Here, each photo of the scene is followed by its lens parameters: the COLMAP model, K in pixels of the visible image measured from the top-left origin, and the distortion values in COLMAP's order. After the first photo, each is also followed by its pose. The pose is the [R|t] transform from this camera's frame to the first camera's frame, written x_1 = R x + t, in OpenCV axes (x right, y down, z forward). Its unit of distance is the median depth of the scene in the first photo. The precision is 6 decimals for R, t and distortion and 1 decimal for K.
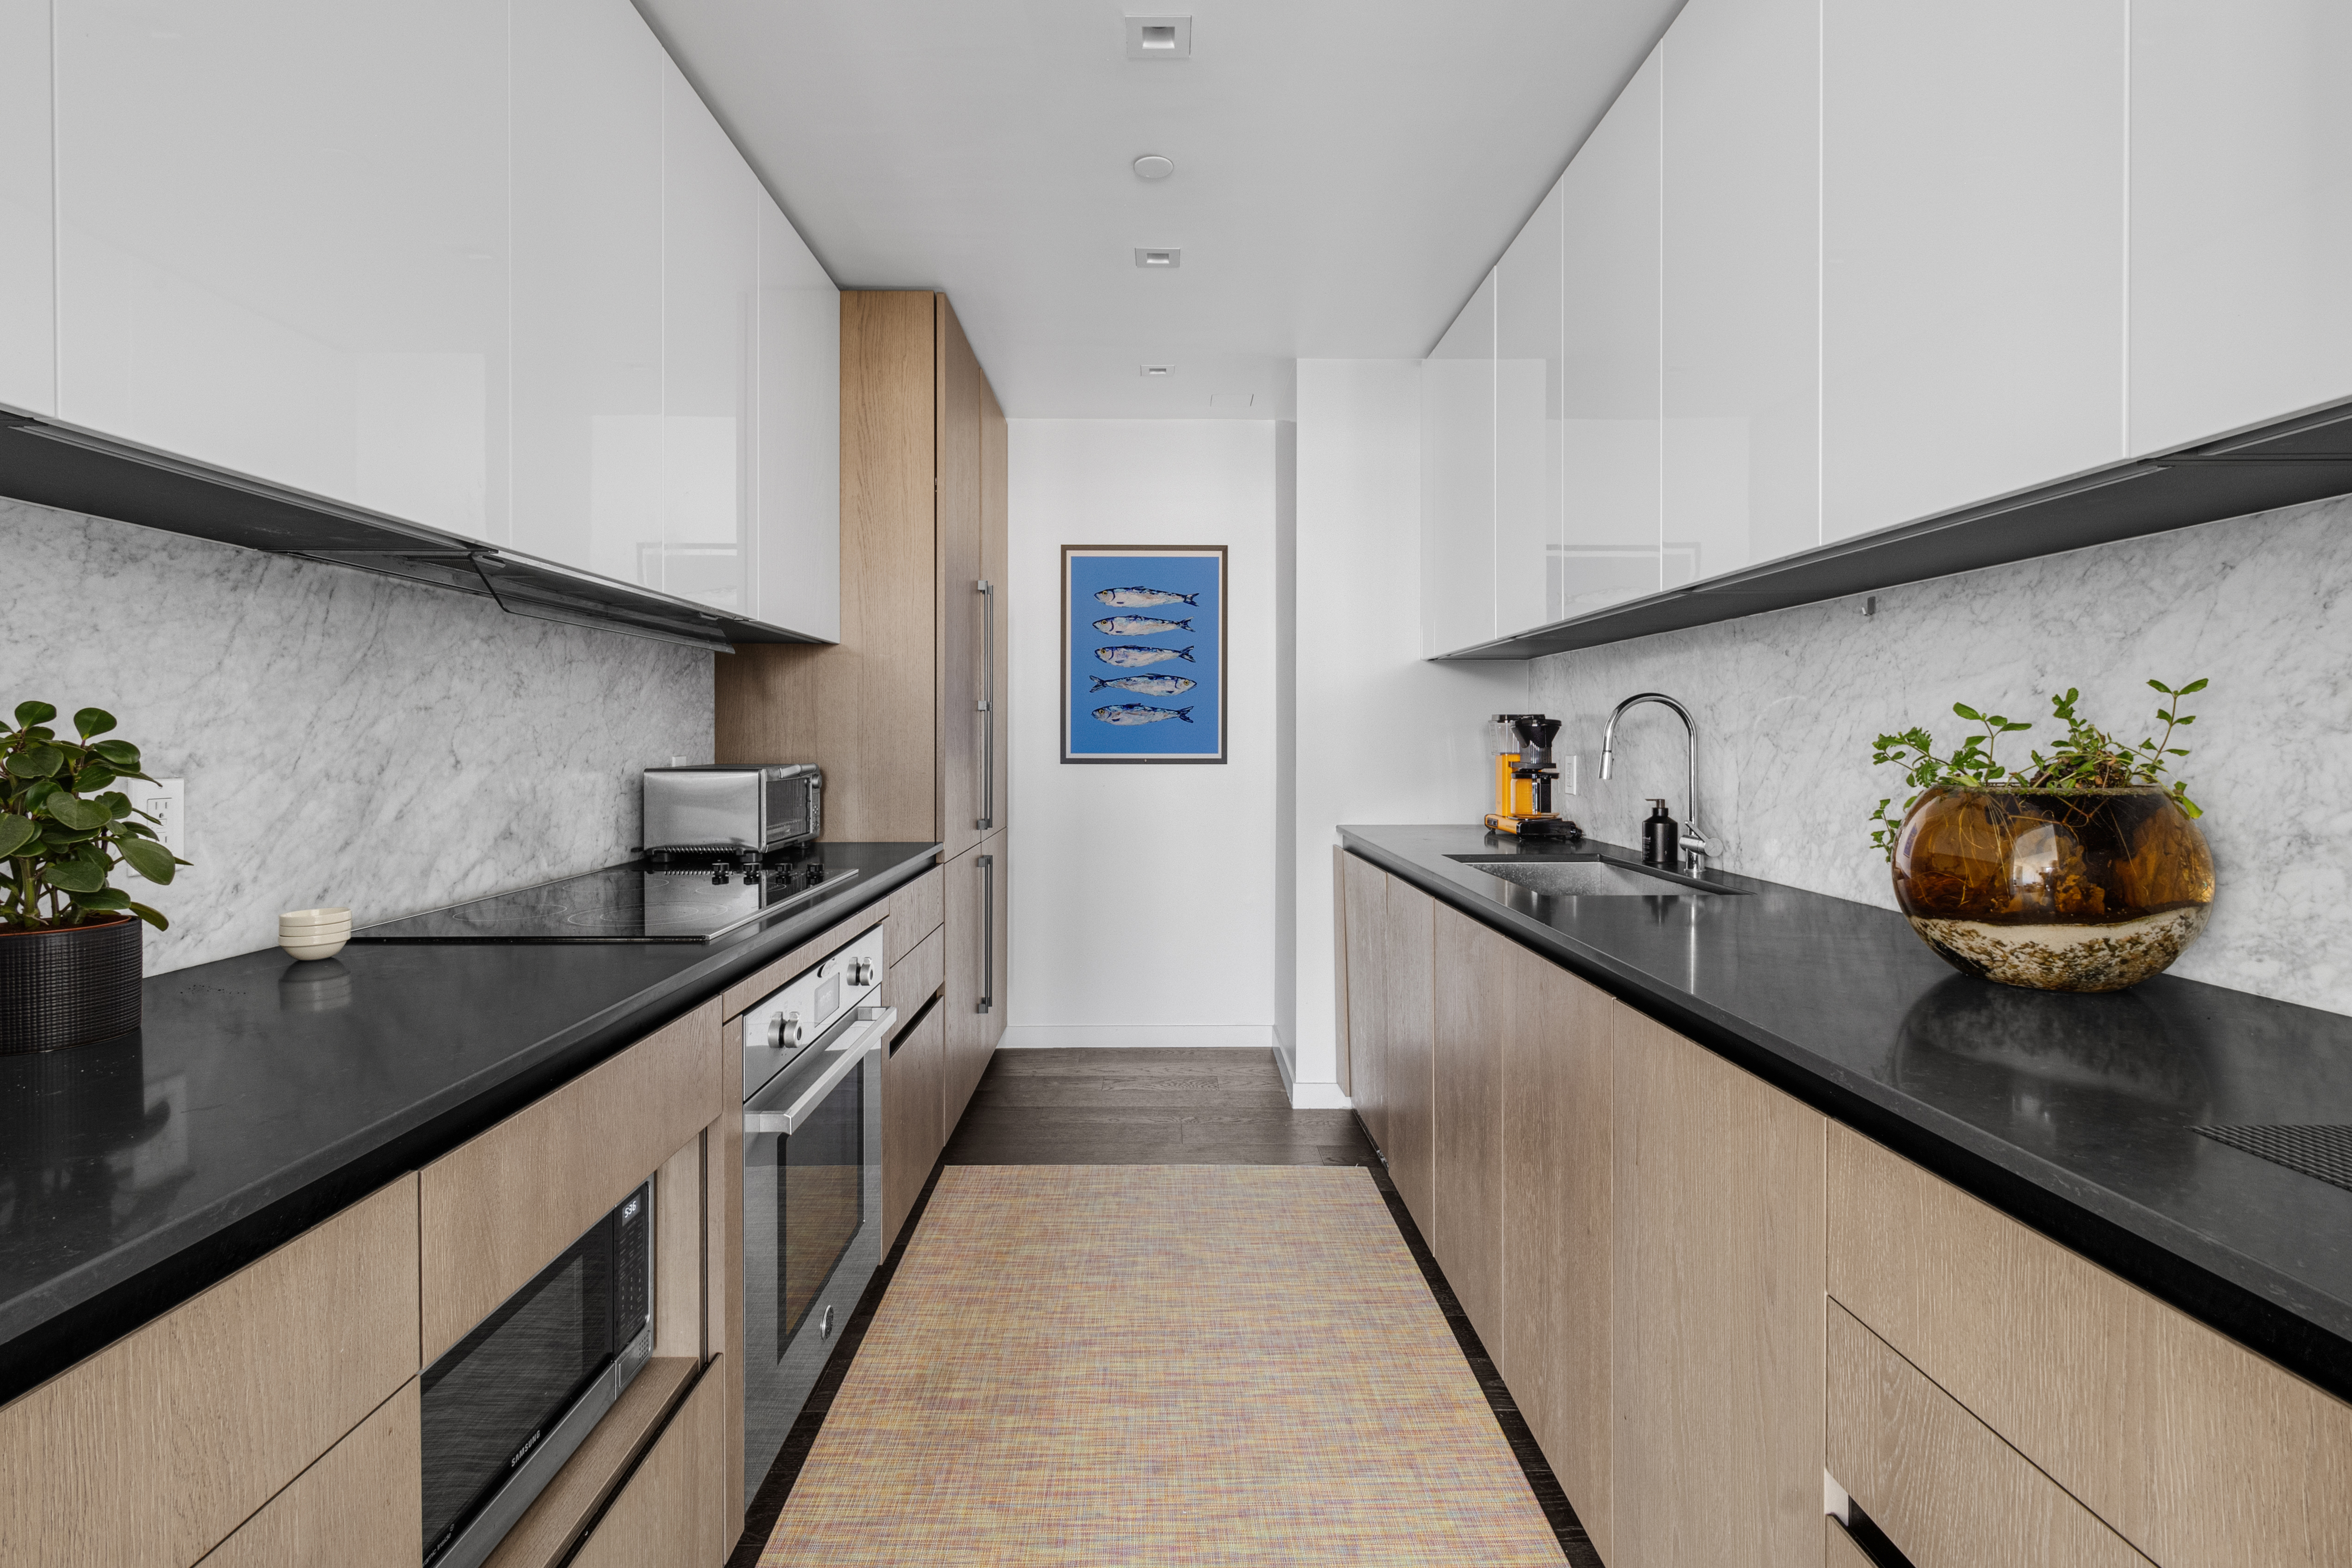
lens RADIAL K [[1092.0, 0, 1181.8], [0, 1092.0, 745.3], [0, 0, 1]] dist [0.000152, 0.000319]
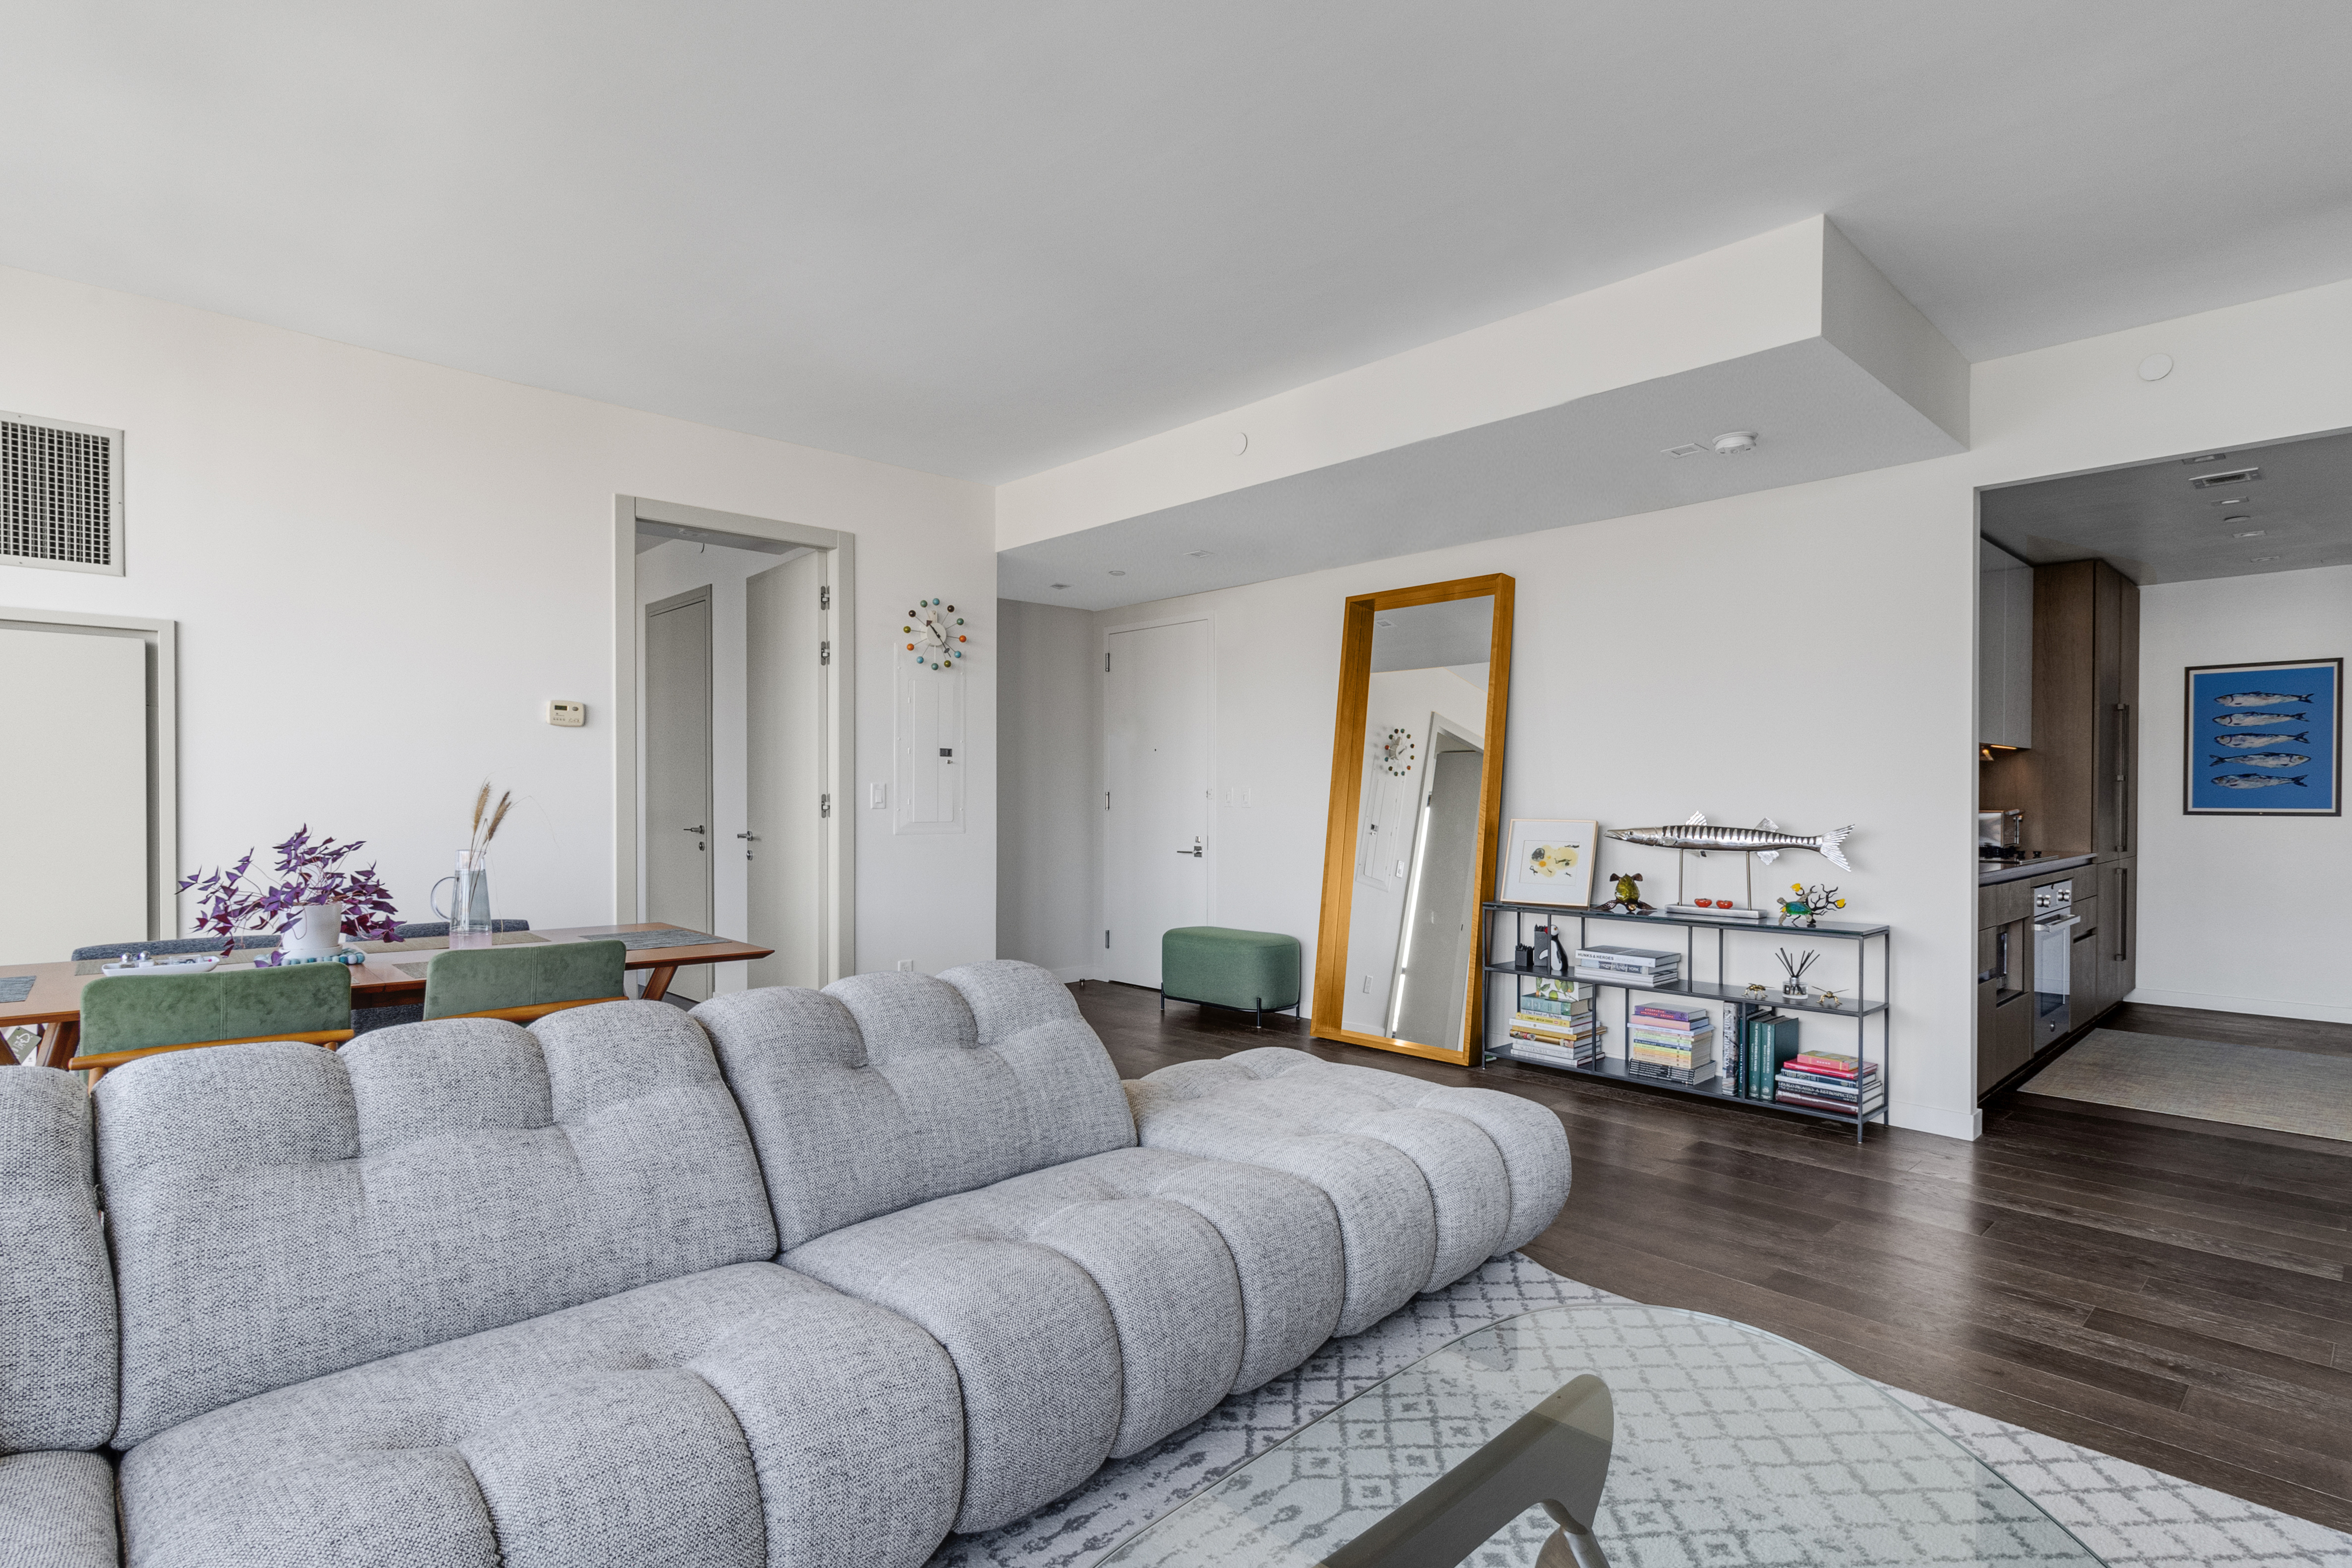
lens RADIAL K [[1192.7, 0, 1176.7], [0, 1192.7, 812.1], [0, 0, 1]] dist [0.003870, 0.000917]
pose [[0.680579, 0.010451, -0.732600, 0.149271], [-0.004503, 0.999939, 0.010081, 0.002914], [0.732661, -0.003562, 0.680585, -1.102840]]
